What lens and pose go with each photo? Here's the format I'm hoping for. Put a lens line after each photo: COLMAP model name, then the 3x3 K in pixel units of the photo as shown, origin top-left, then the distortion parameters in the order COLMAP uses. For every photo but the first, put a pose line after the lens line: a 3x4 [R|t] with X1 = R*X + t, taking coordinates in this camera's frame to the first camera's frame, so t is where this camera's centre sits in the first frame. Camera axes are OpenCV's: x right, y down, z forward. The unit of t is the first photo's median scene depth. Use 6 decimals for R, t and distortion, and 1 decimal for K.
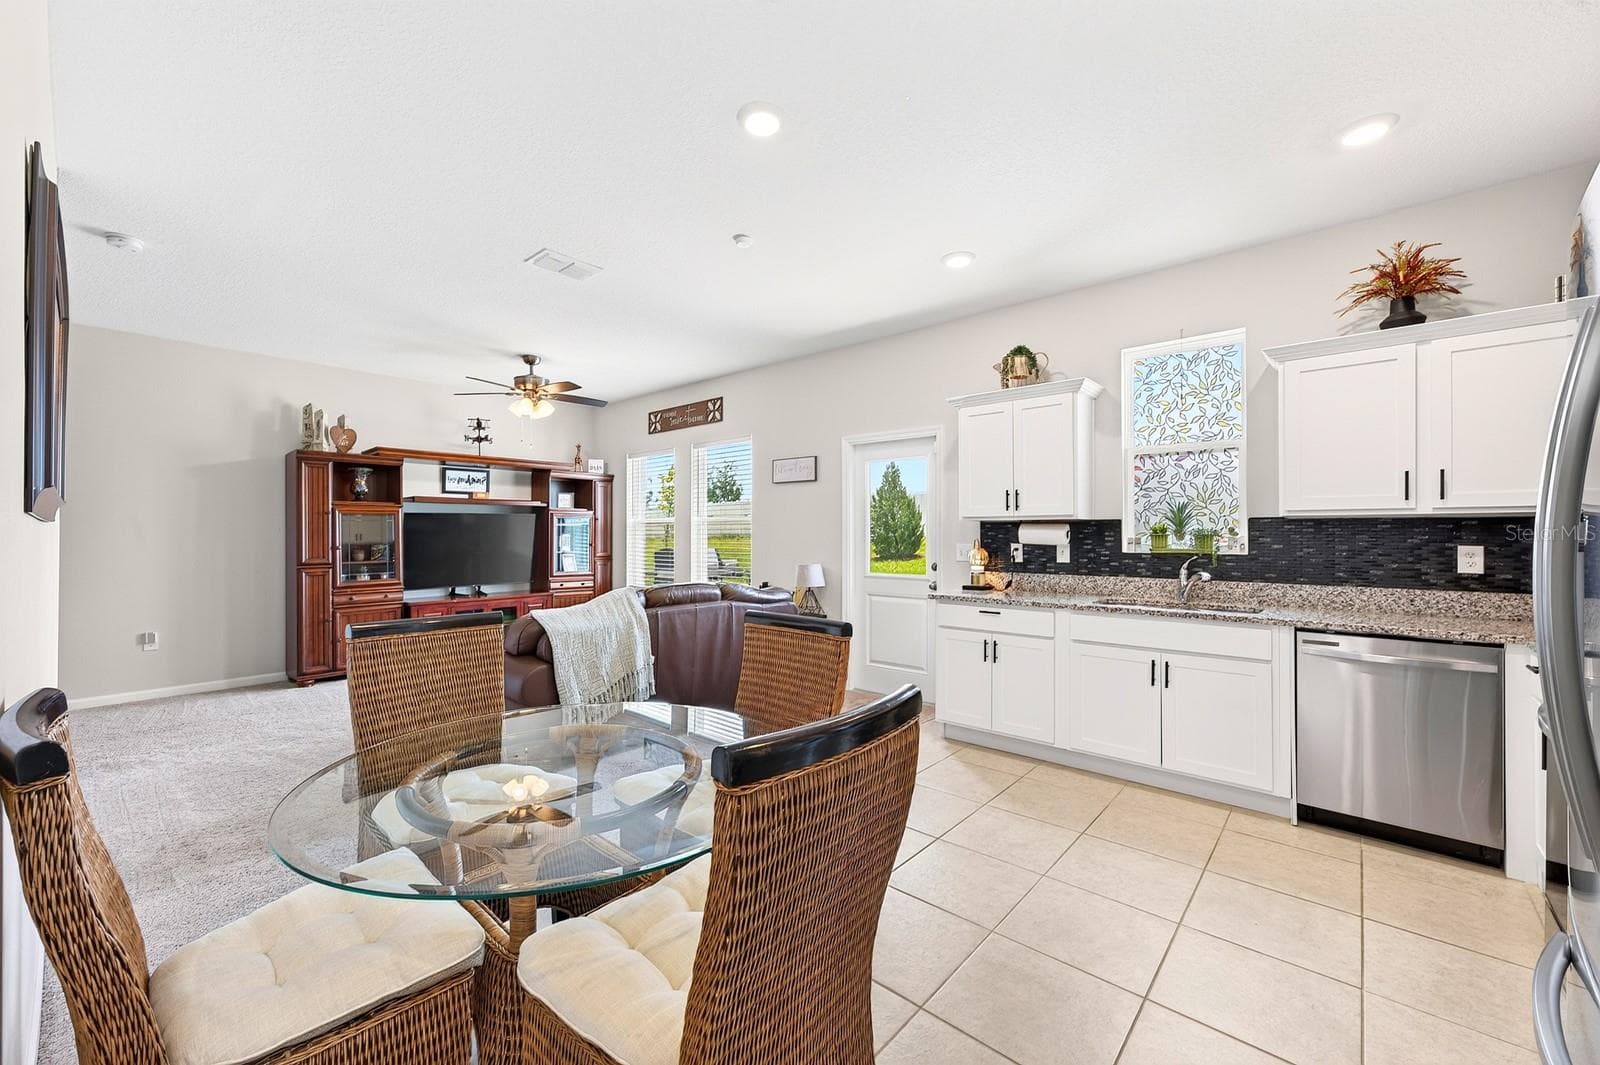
lens RADIAL K [[634.2, 0, 794.2], [0, 634.2, 531.4], [0, 0, 1]] dist [-0.002808, 0.001499]
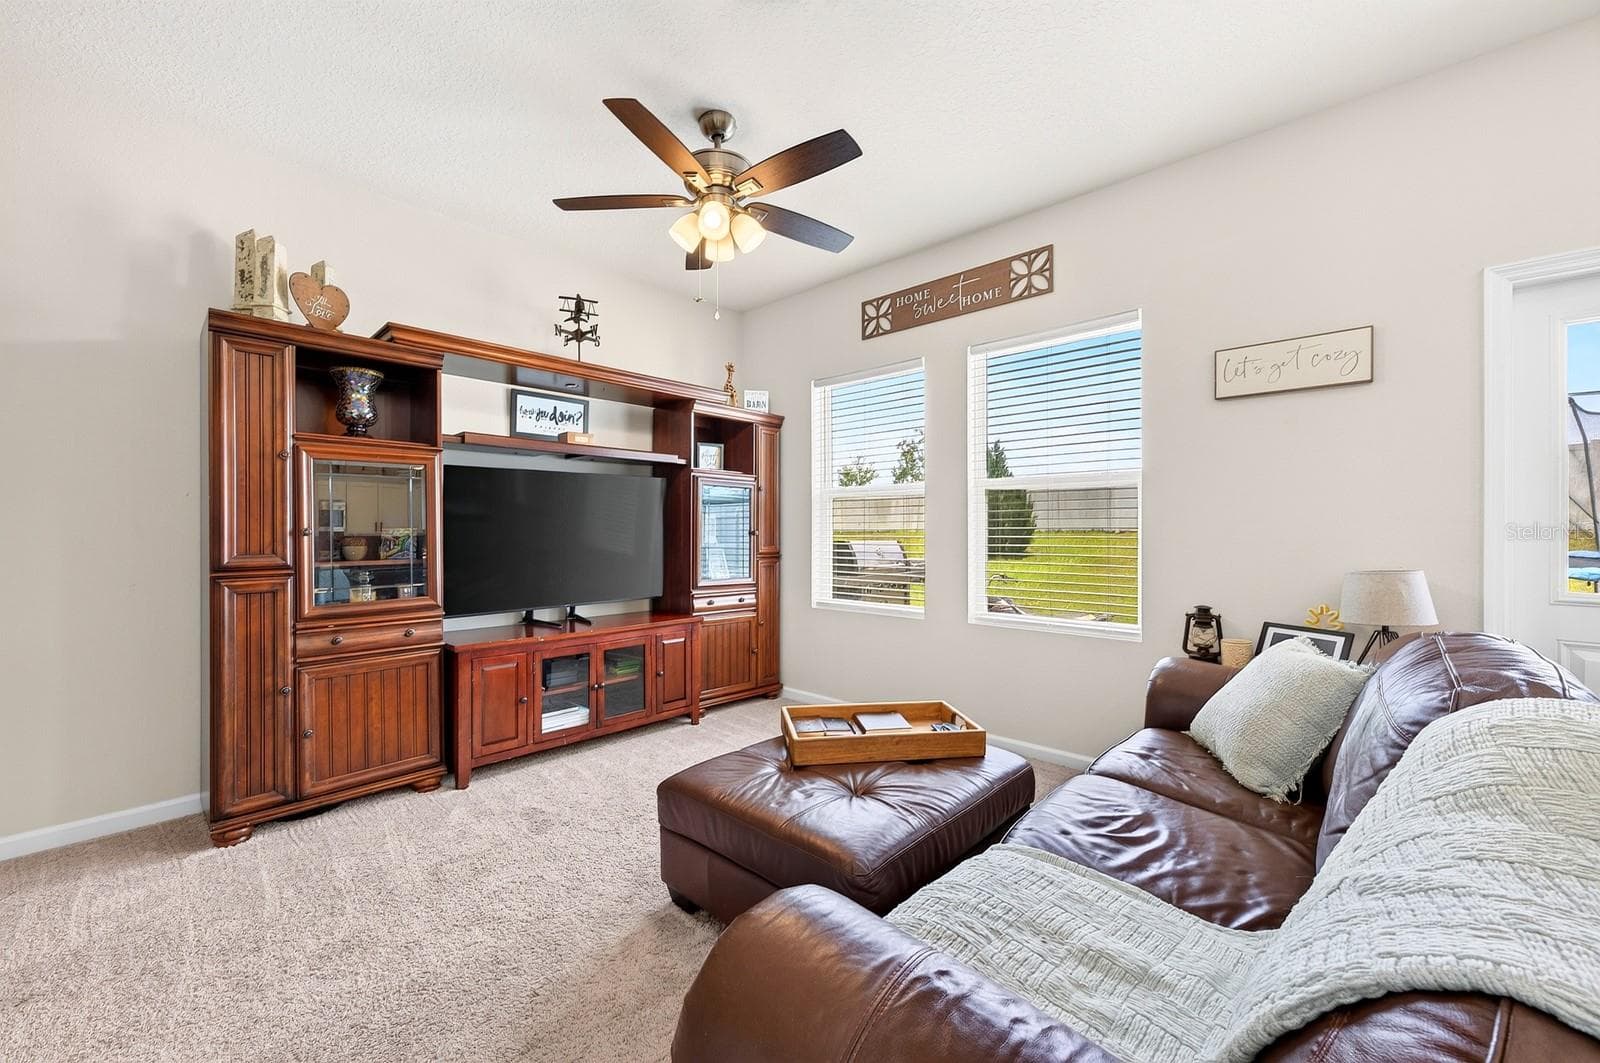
lens RADIAL K [[634.2, 0, 797.7], [0, 634.2, 526.8], [0, 0, 1]] dist [-0.002808, 0.001499]
pose [[0.999890, 0.001736, -0.014696, -0.361510], [-0.001774, 0.999995, -0.002597, 0.022872], [0.014692, 0.002623, 0.999889, 0.553274]]
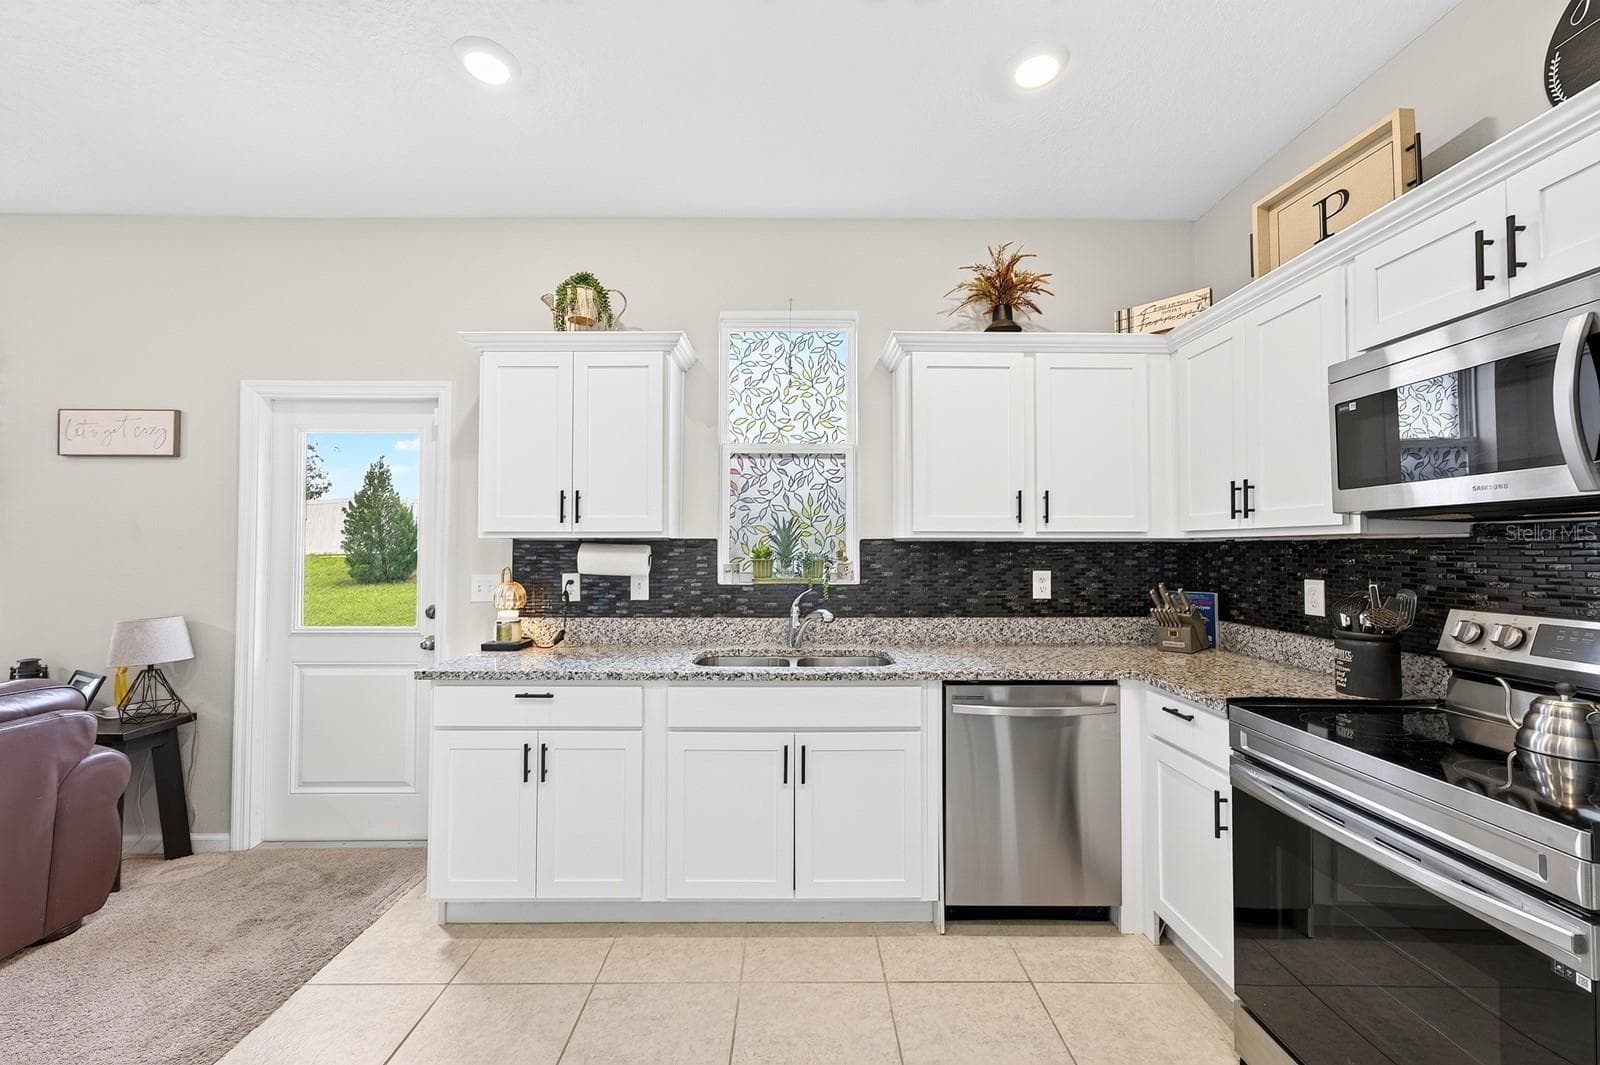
lens RADIAL K [[634.2, 0, 795.8], [0, 634.2, 526.6], [0, 0, 1]] dist [-0.002808, 0.001499]
pose [[0.740830, 0.022459, 0.671317, 0.061066], [-0.002636, 0.999530, -0.030531, -0.007716], [-0.671687, 0.020849, 0.740541, 0.271666]]
